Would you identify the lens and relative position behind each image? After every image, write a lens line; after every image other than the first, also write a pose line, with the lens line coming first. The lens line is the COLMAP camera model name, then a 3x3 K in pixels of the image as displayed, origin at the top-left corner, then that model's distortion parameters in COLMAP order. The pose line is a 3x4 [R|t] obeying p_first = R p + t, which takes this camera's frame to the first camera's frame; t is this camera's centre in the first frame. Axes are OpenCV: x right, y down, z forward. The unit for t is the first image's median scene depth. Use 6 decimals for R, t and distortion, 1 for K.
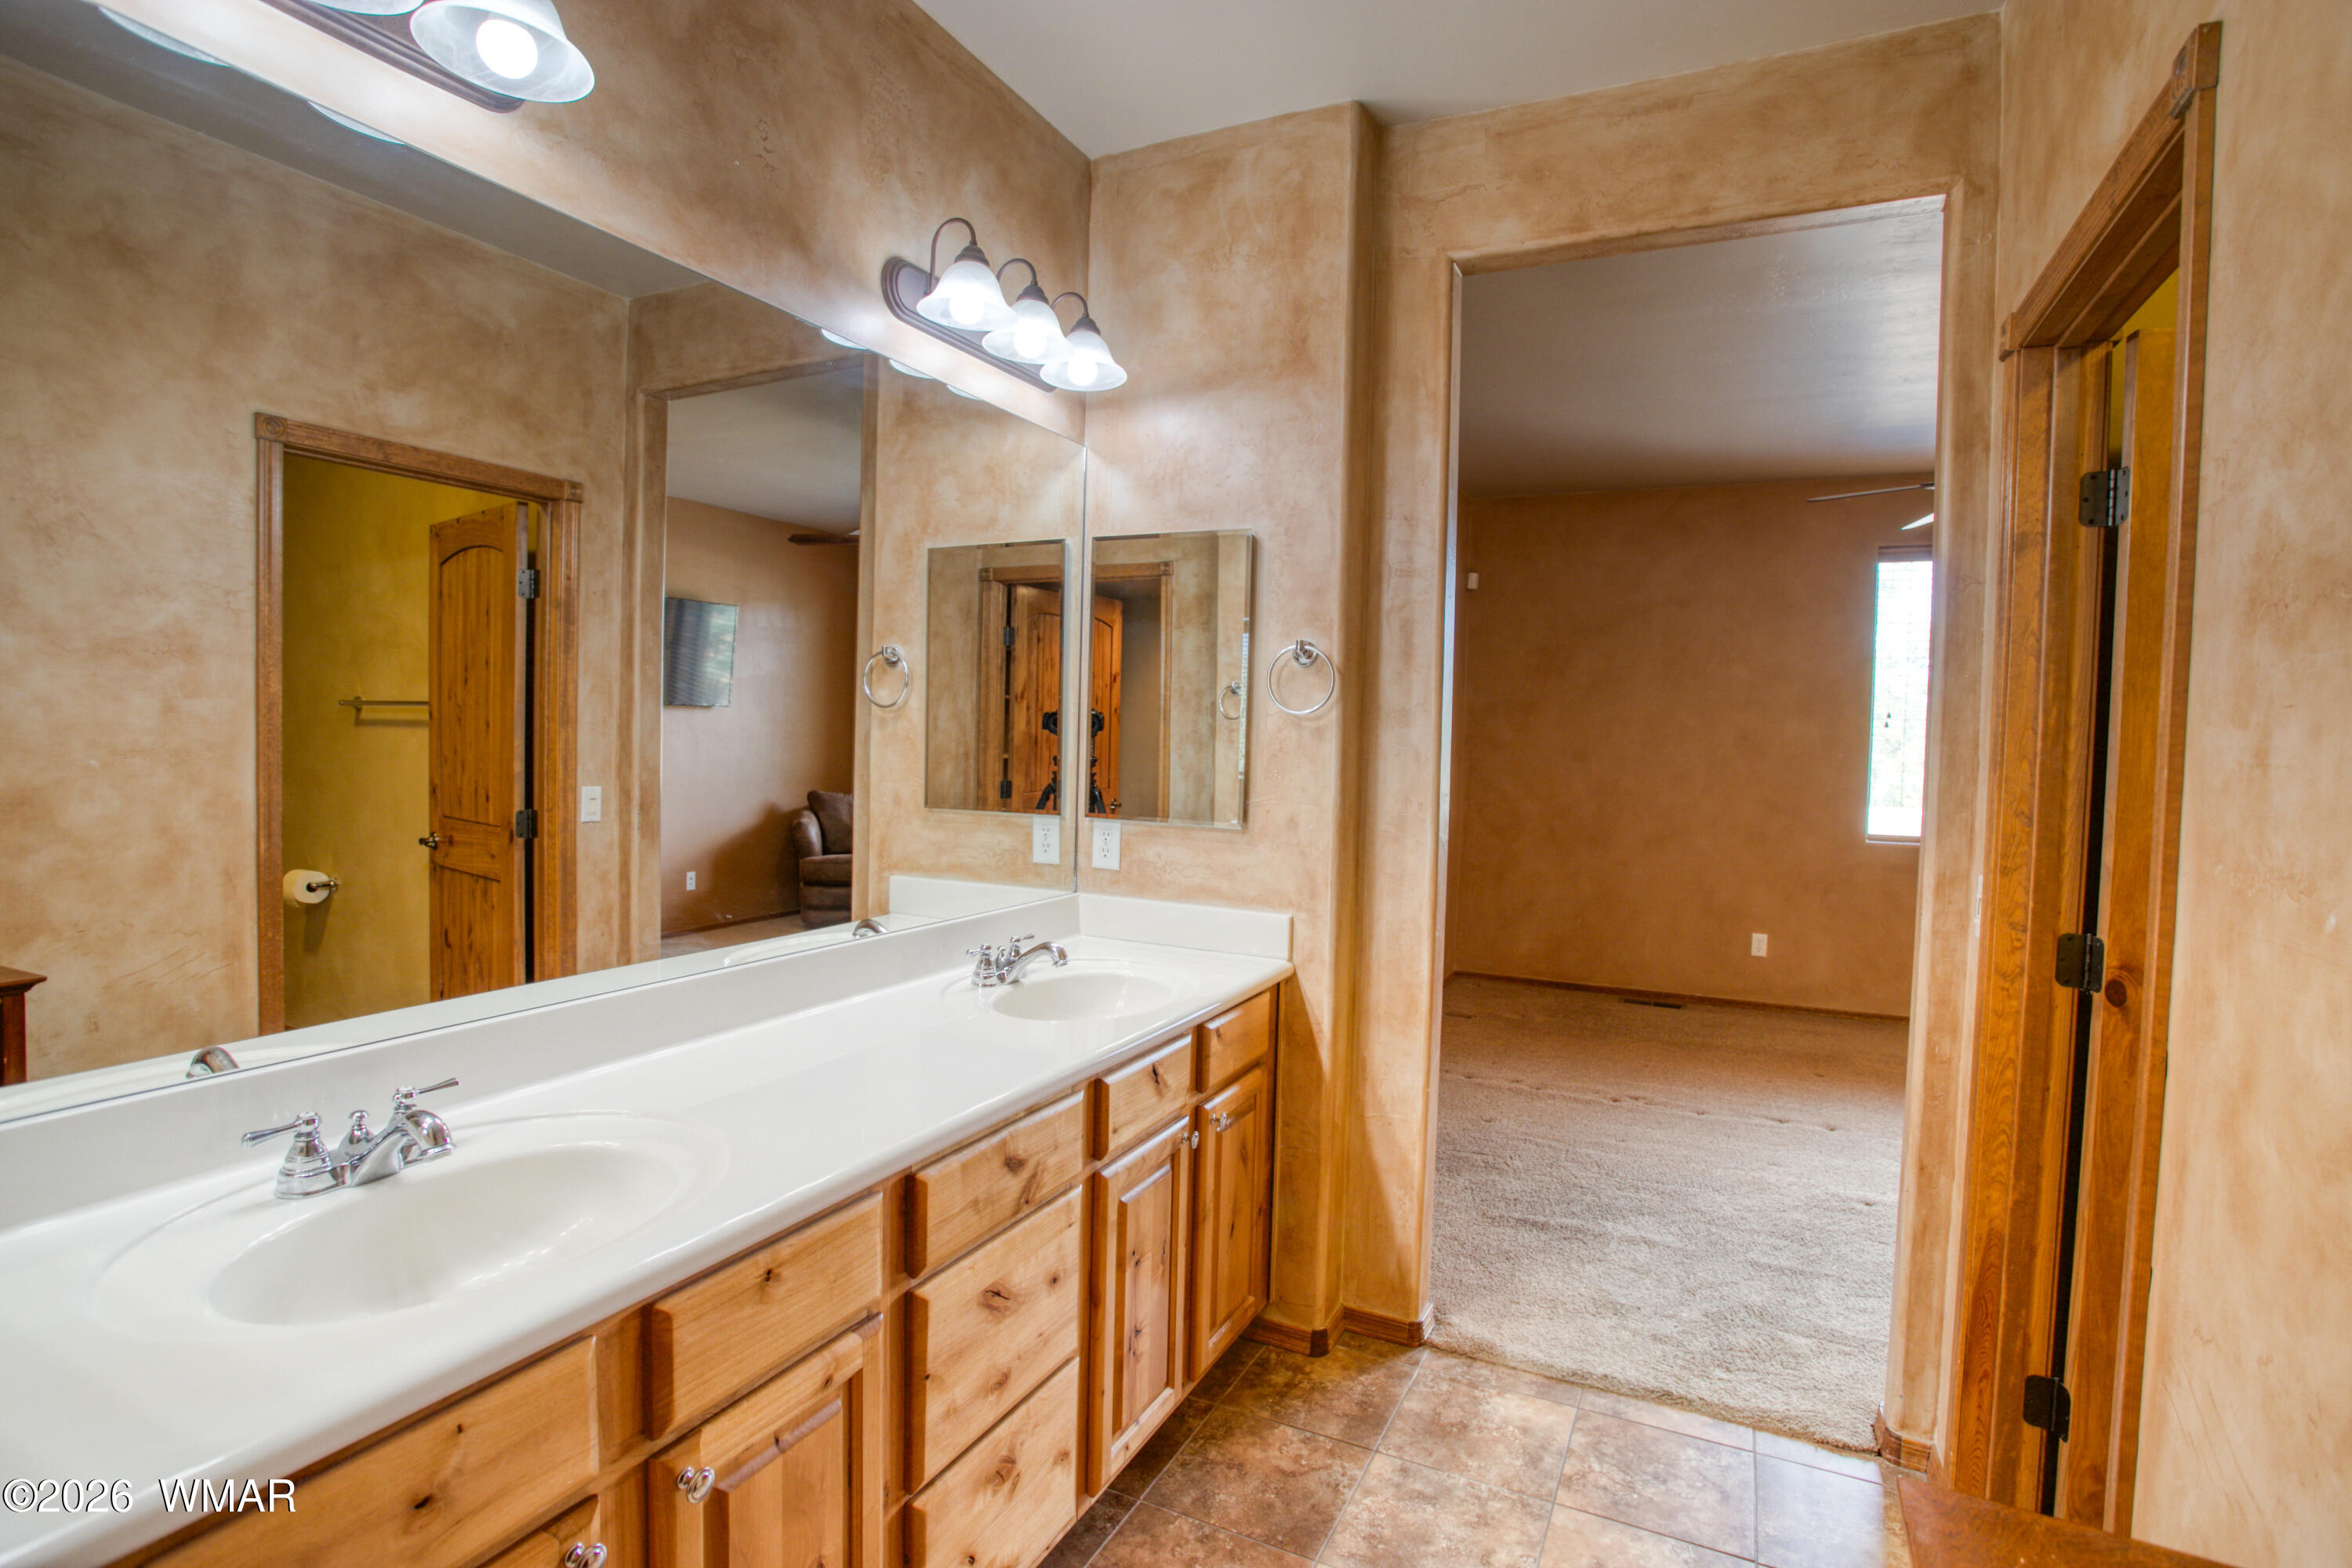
lens RADIAL K [[1144.3, 0, 1176.0], [0, 1144.3, 784.0], [0, 0, 1]] dist [0.001700, 0.000336]
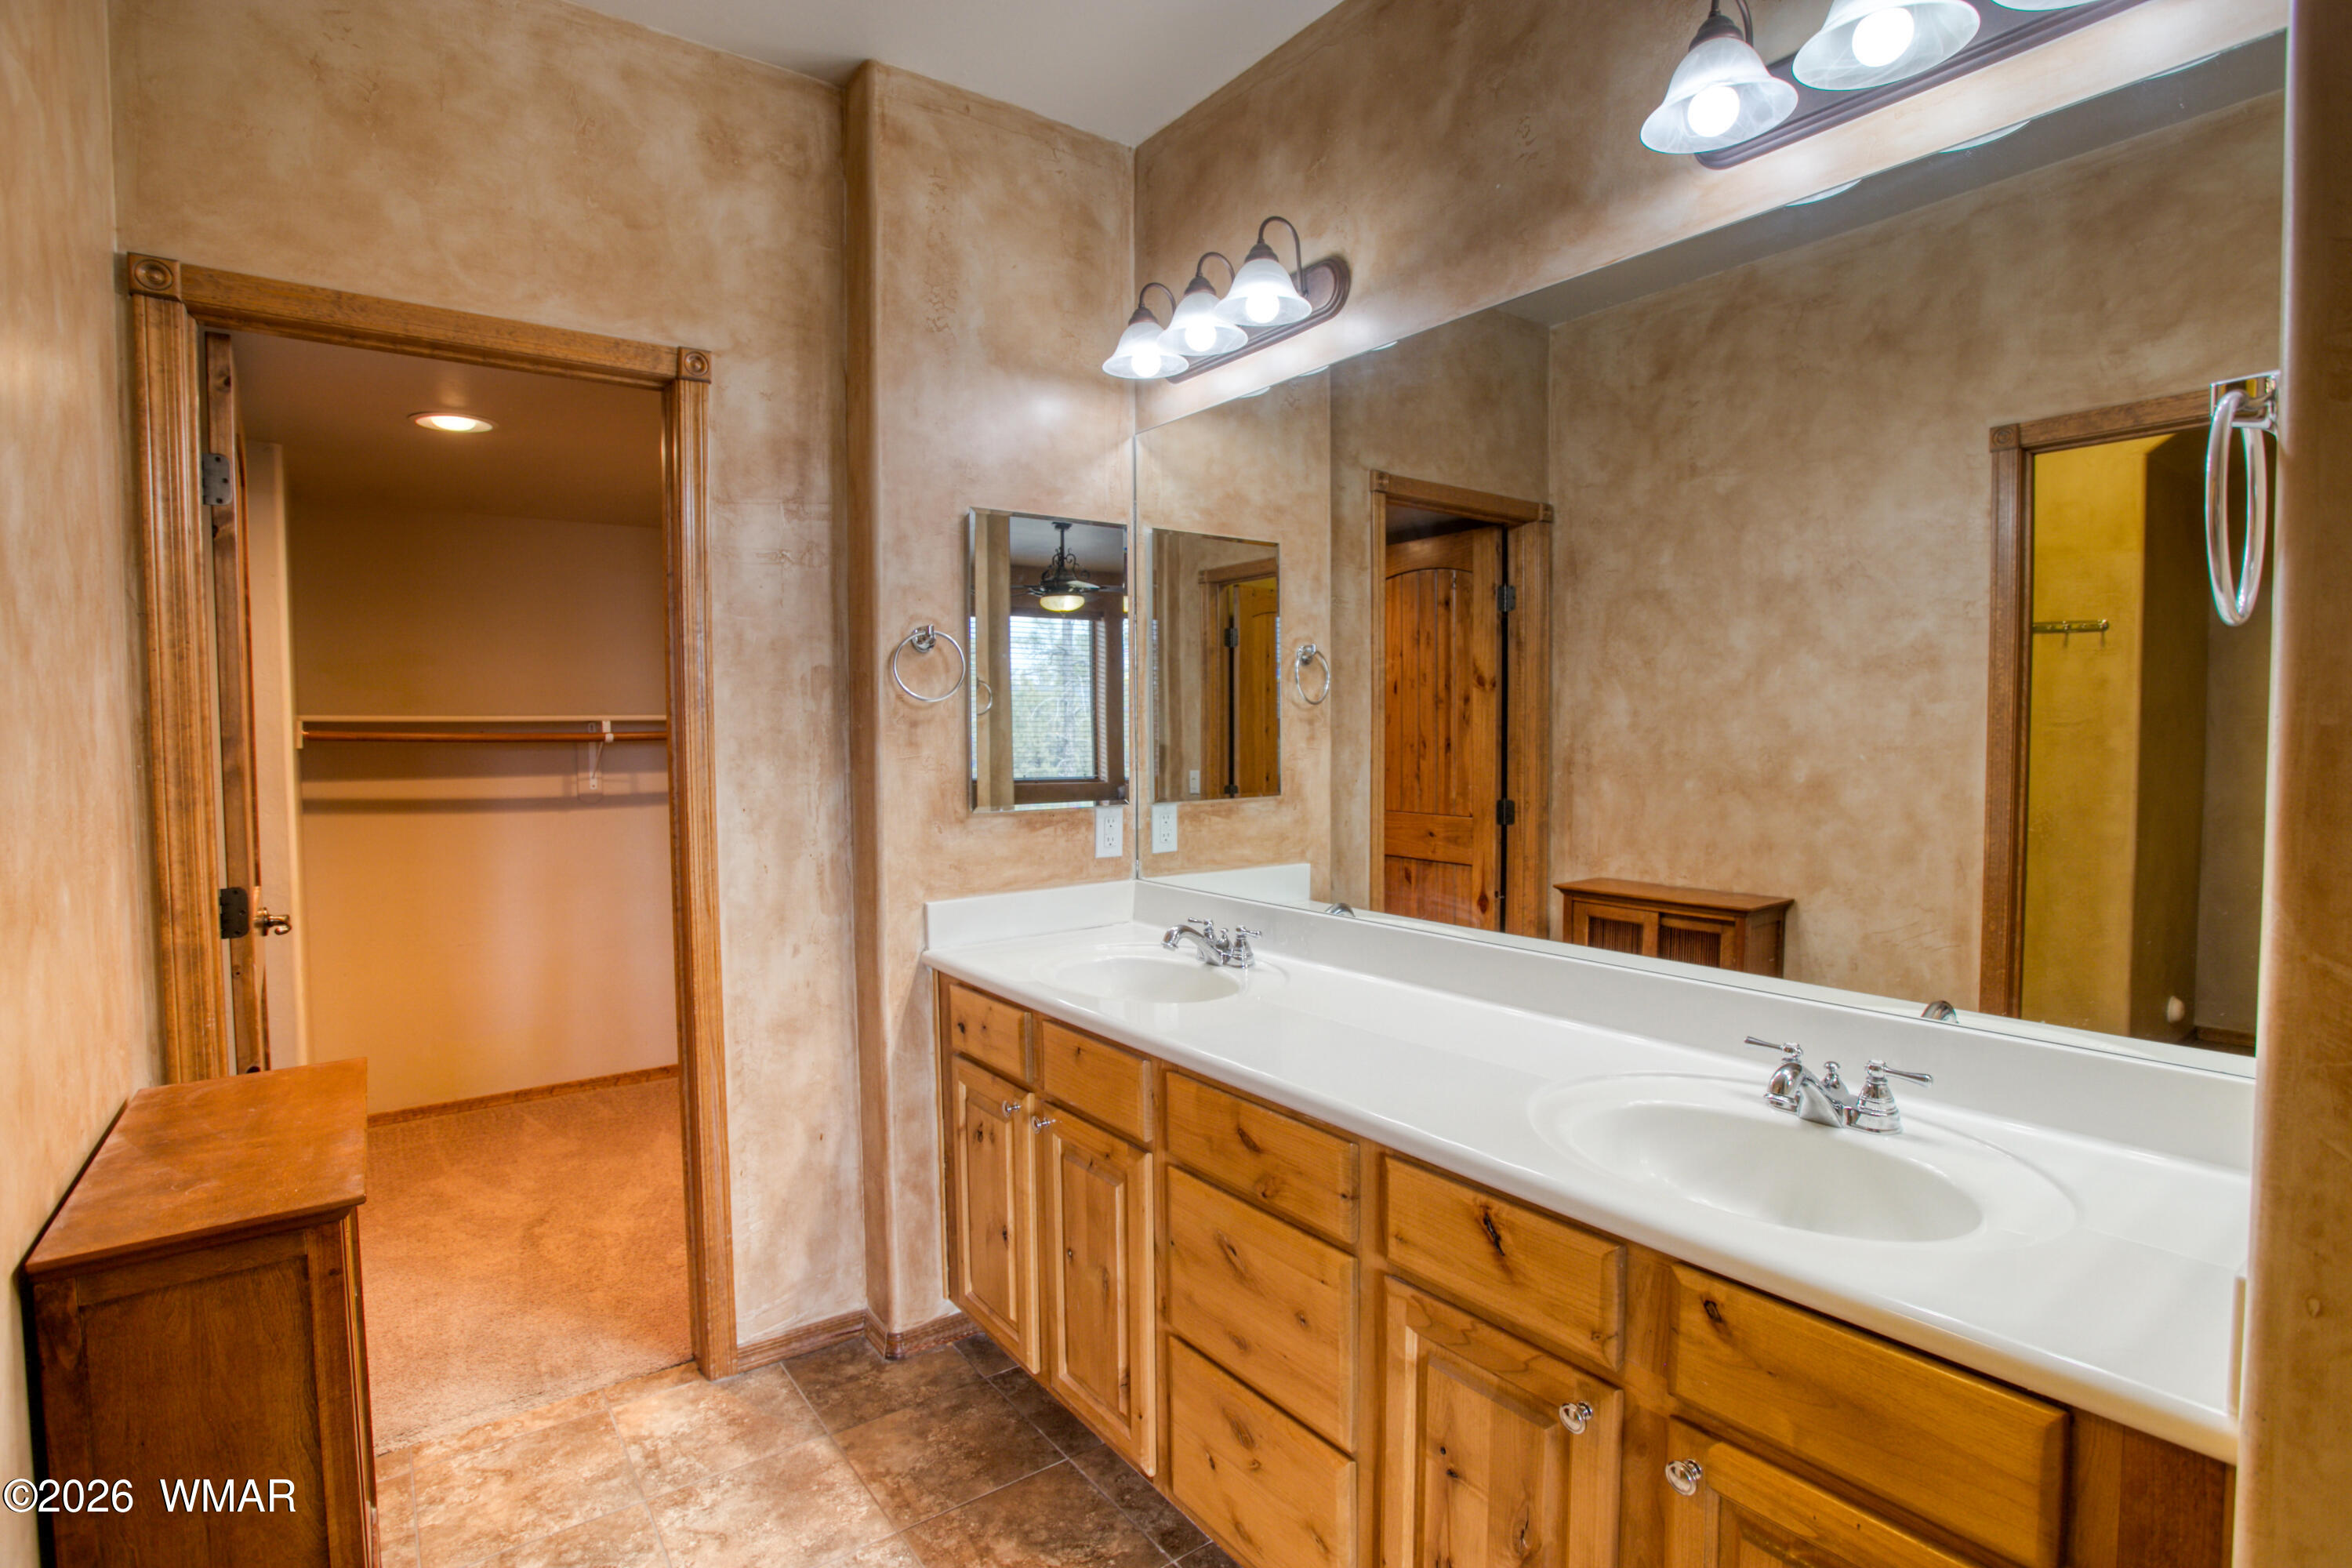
lens RADIAL K [[1134.9, 0, 1176.0], [0, 1134.9, 784.0], [0, 0, 1]] dist [-0.028141, 0.000453]
pose [[-0.440613, 0.028806, -0.897235, 0.472107], [-0.042774, 0.997676, 0.053036, -0.021423], [0.896677, 0.061747, -0.438357, 0.827857]]
